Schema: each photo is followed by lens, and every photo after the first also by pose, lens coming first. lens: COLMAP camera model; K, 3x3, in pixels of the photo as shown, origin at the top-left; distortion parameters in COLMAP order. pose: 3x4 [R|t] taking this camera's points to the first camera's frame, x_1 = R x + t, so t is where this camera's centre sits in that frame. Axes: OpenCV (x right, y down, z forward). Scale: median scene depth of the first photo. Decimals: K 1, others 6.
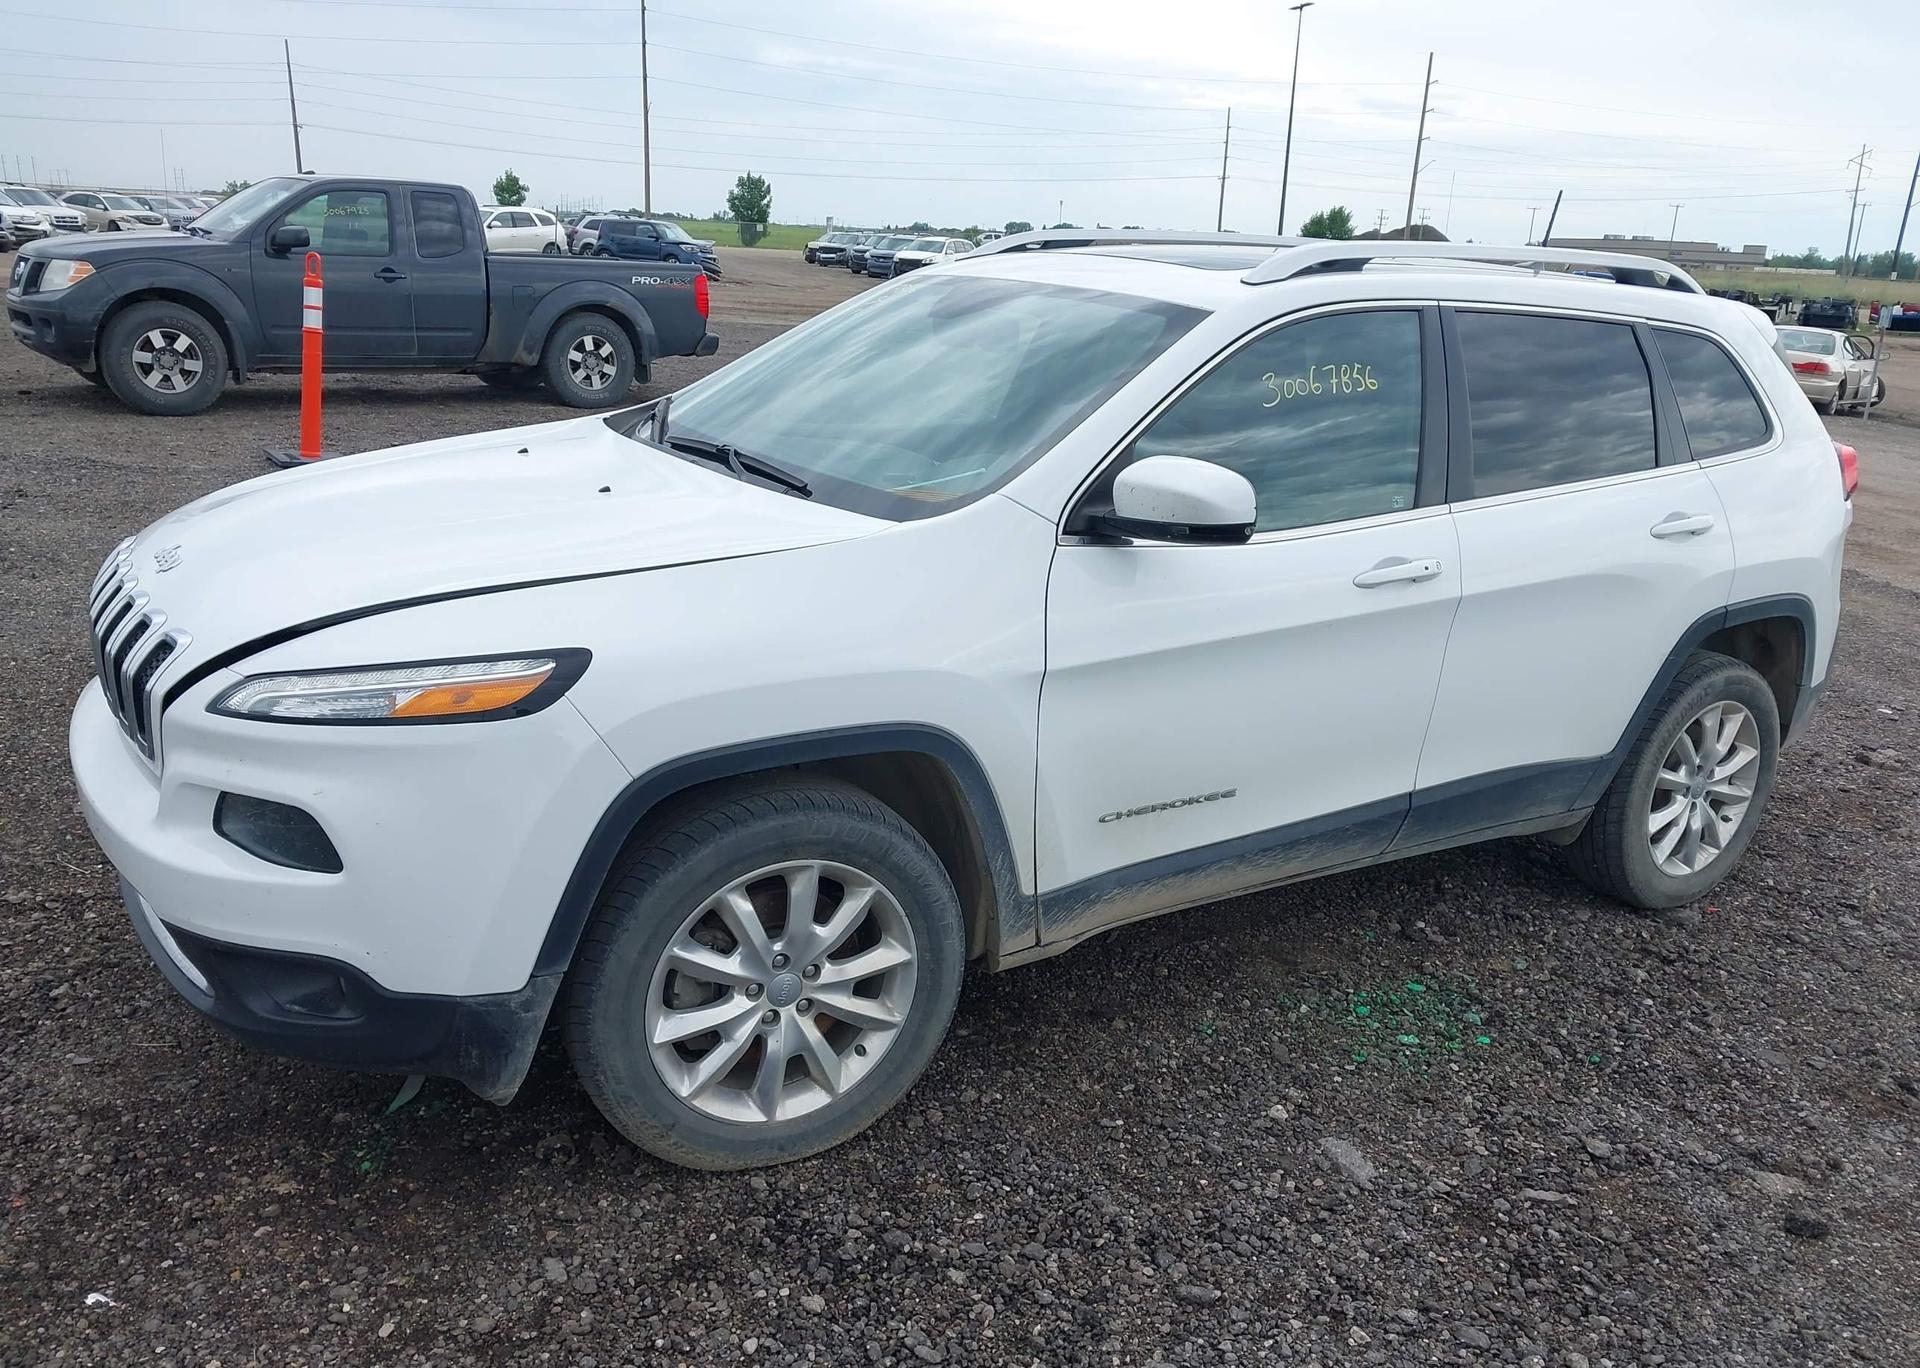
lens RADIAL K [[1531.6, 0, 958.5], [0, 1531.6, 699.2], [0, 0, 1]] dist [0.028936, -0.024797]
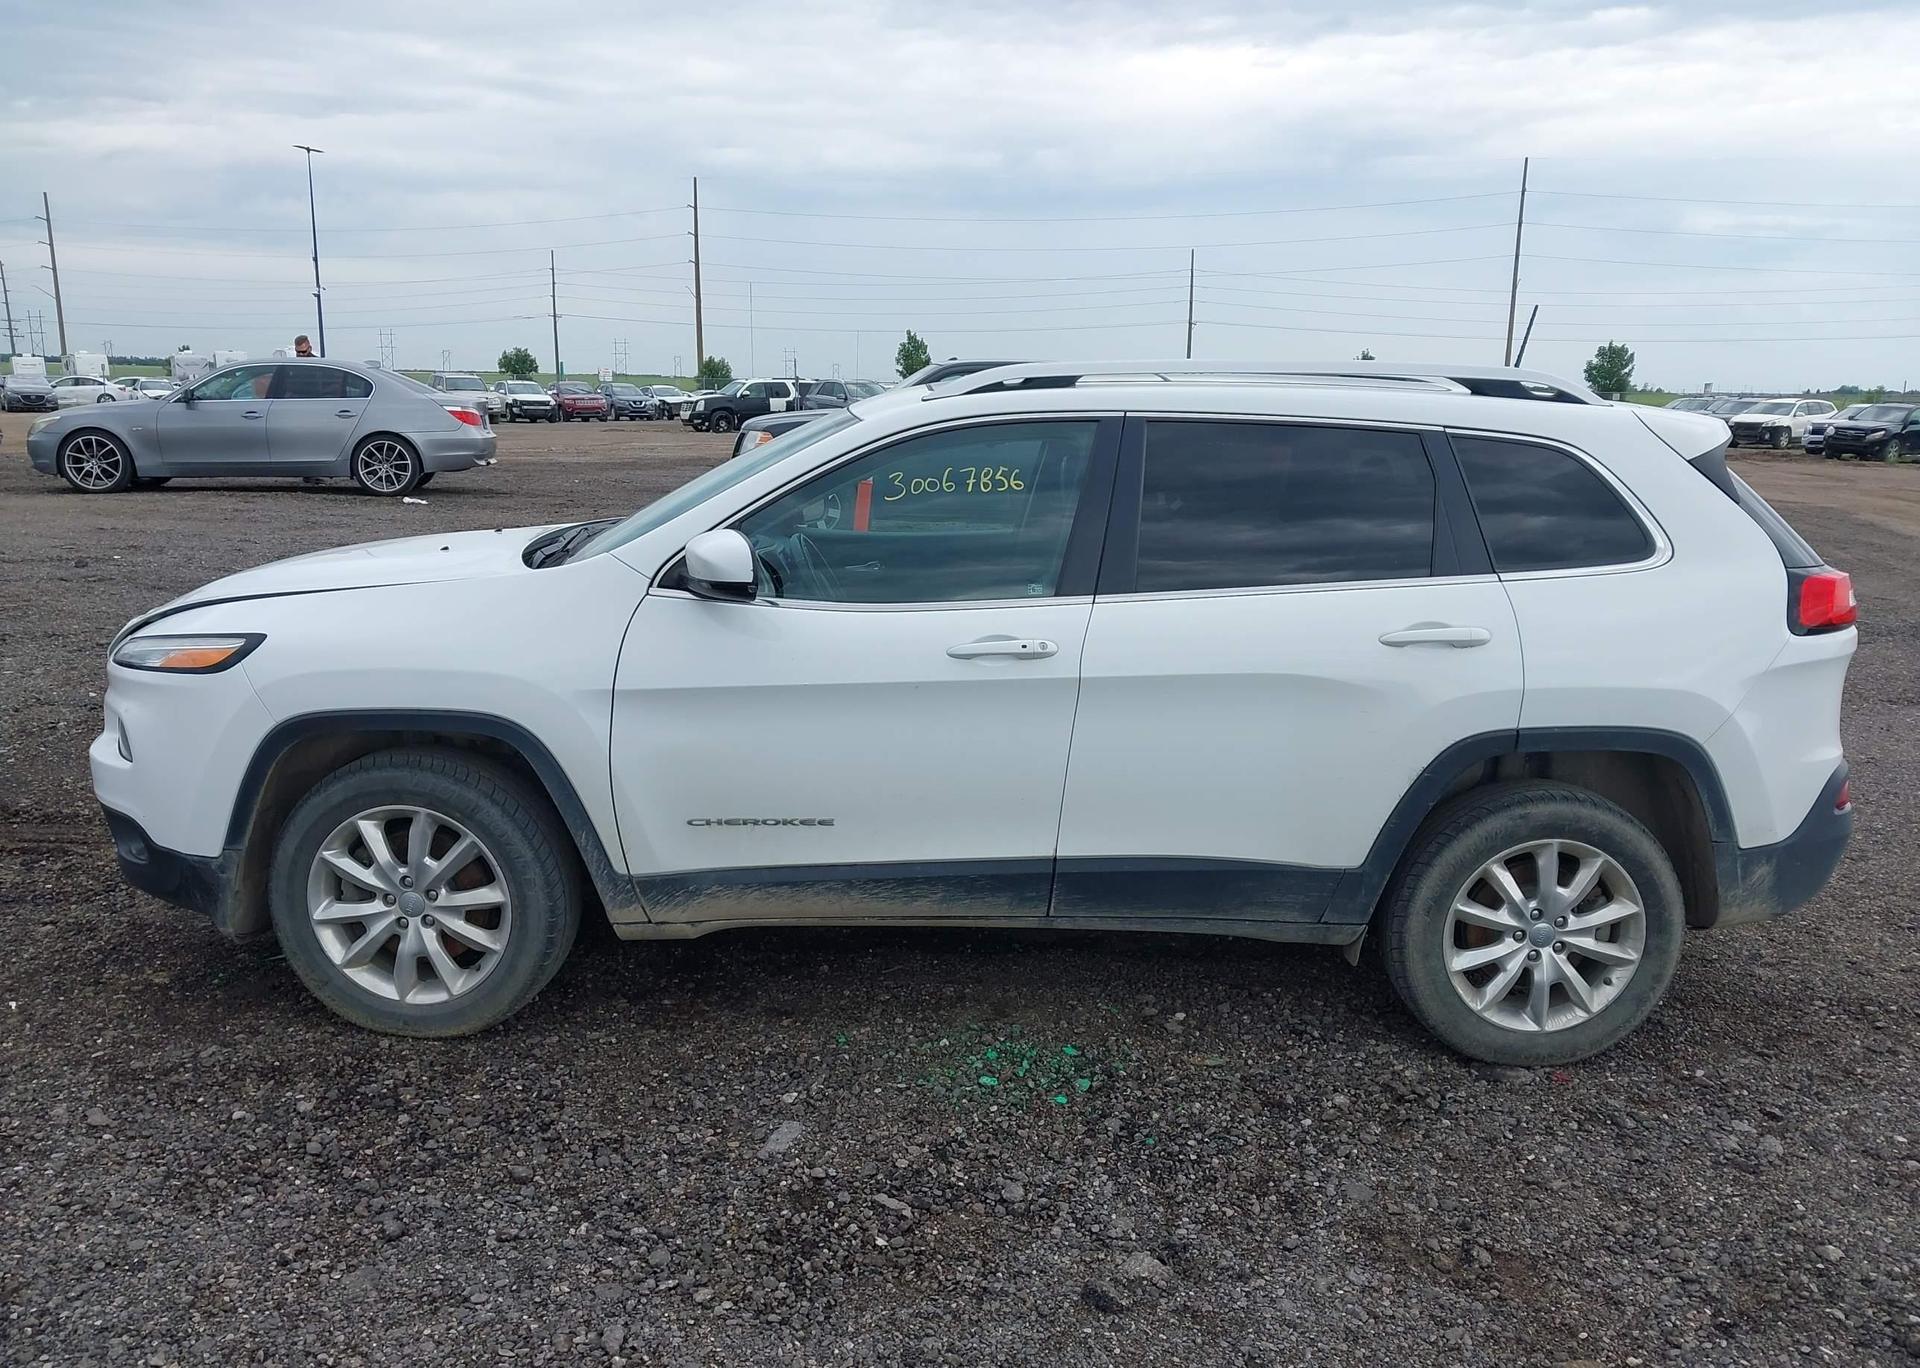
lens RADIAL K [[1531.6, 0, 956.7], [0, 1531.6, 678.0], [0, 0, 1]] dist [0.028936, -0.024797]
pose [[0.853517, 0.066534, -0.516800, 0.936921], [-0.129034, 0.987911, -0.085921, 0.043569], [0.504835, 0.140019, 0.851784, 0.049621]]
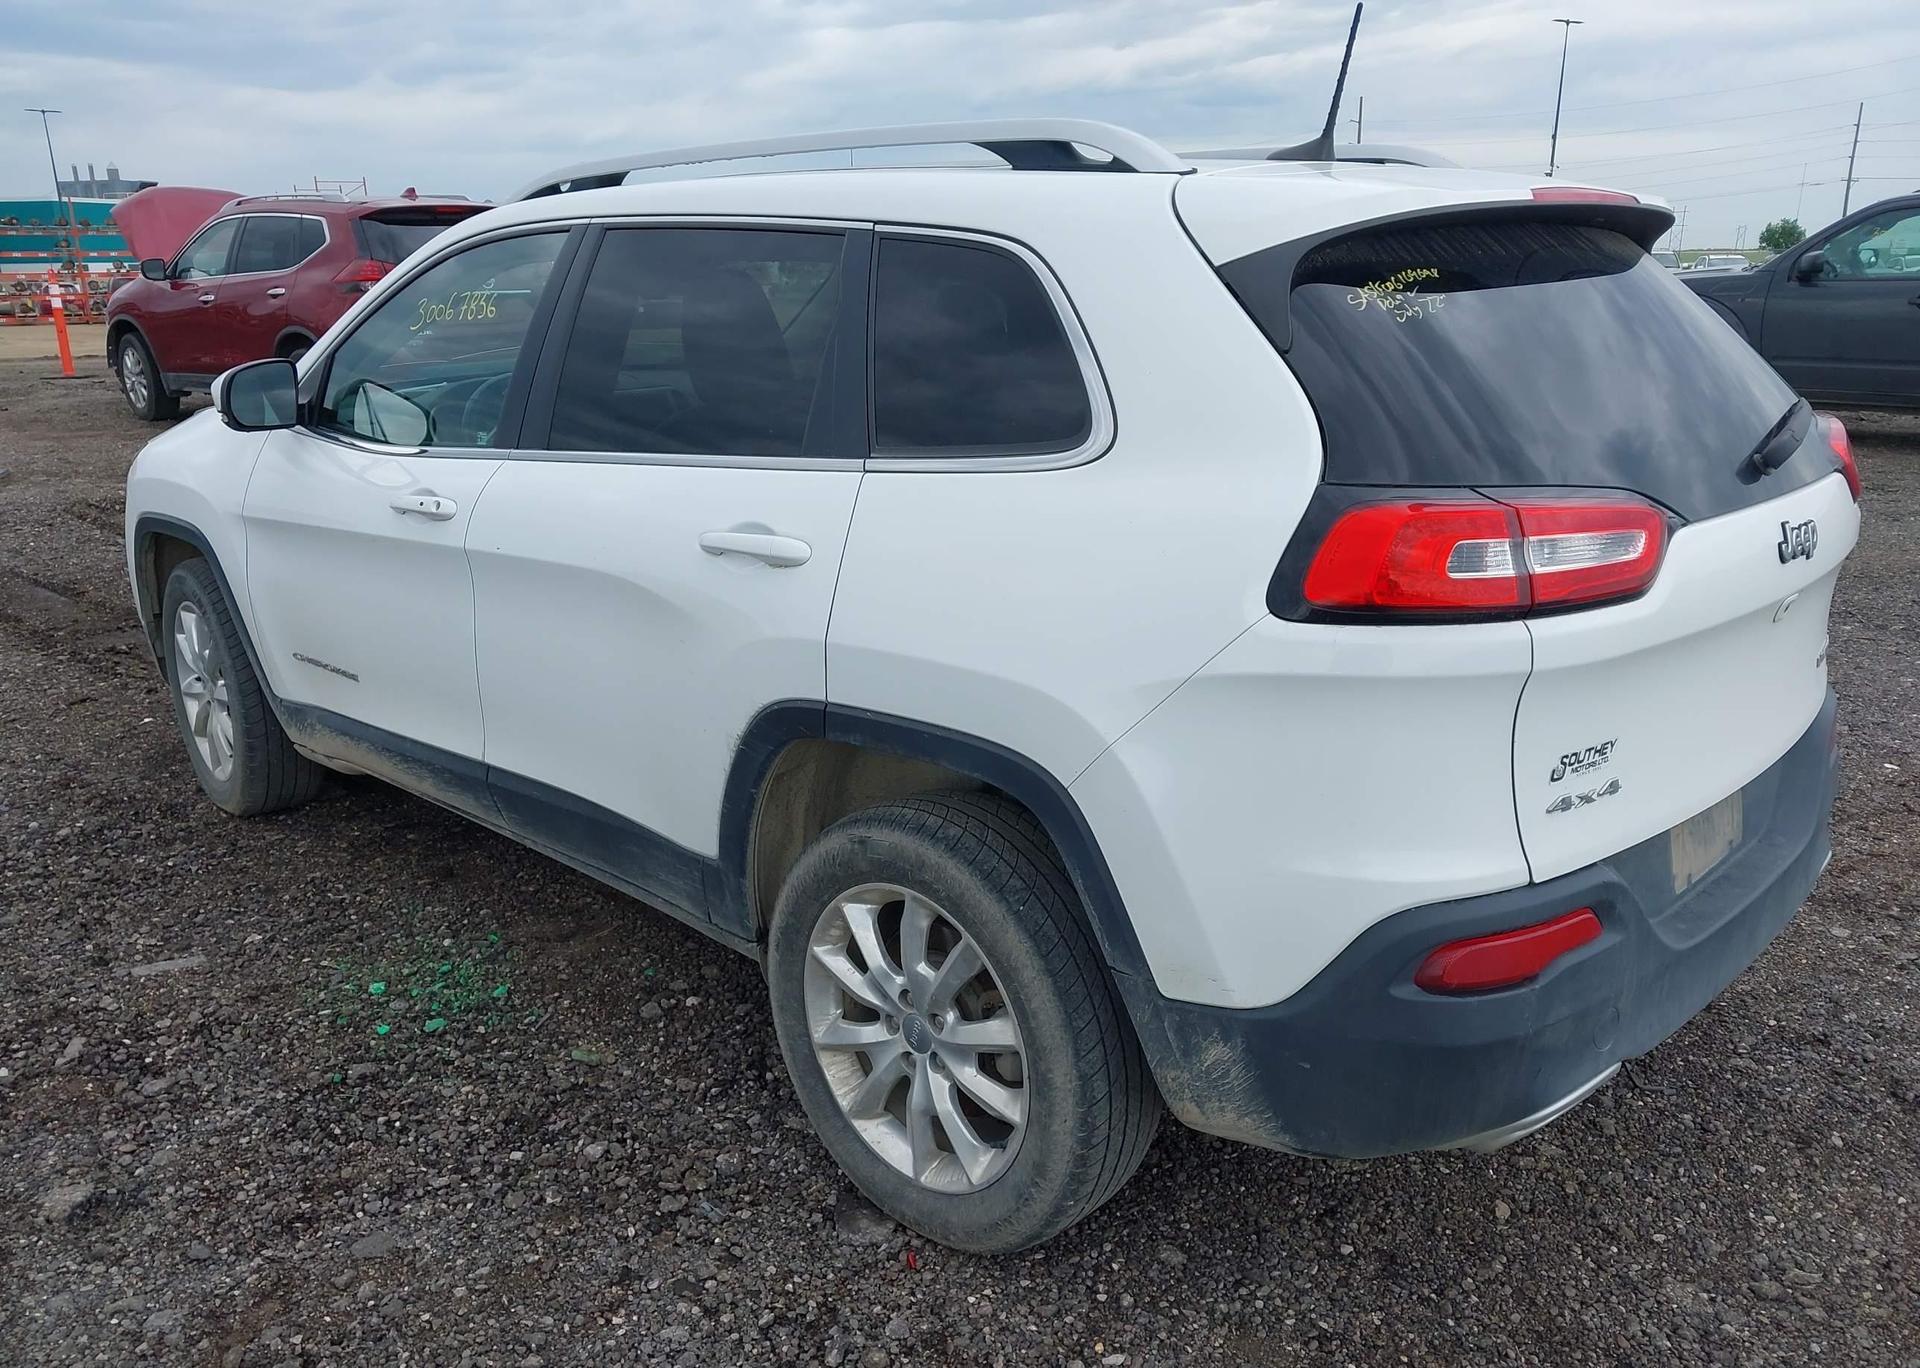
lens RADIAL K [[1531.6, 0, 958.3], [0, 1531.6, 686.8], [0, 0, 1]] dist [0.028936, -0.024797]
pose [[0.237296, 0.209598, -0.948557, 1.454684], [-0.260166, 0.954489, 0.145824, -0.225165], [0.935951, 0.212179, 0.281026, 1.201506]]
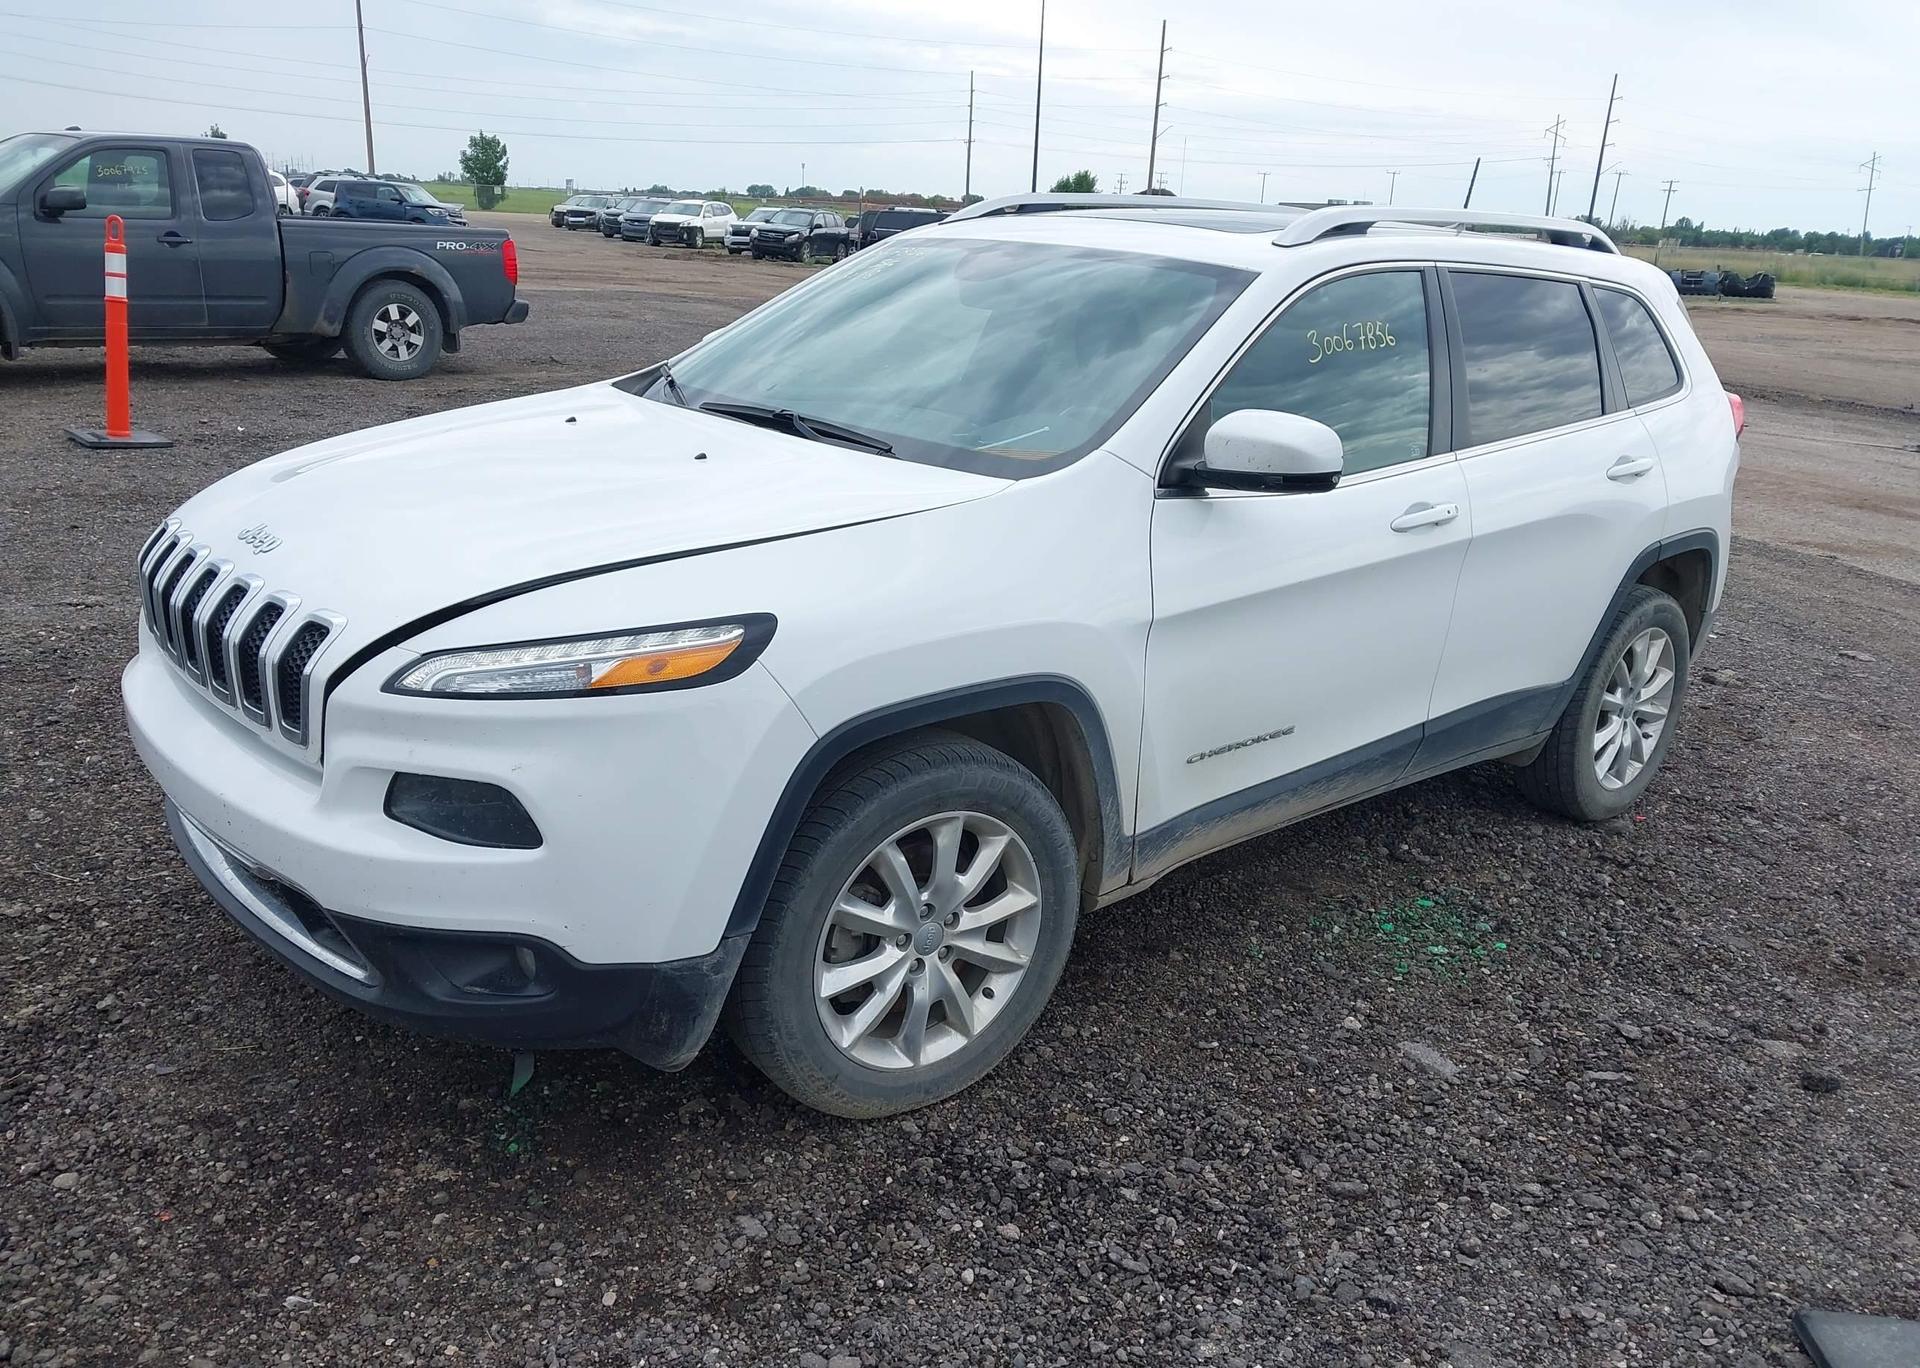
lens RADIAL K [[1531.6, 0, 963.7], [0, 1531.6, 707.6], [0, 0, 1]] dist [0.028936, -0.024797]
pose [[0.986729, -0.049464, 0.154661, -0.228842], [0.045408, 0.998528, 0.029648, 0.004760], [-0.155900, -0.022232, 0.987523, -0.013558]]
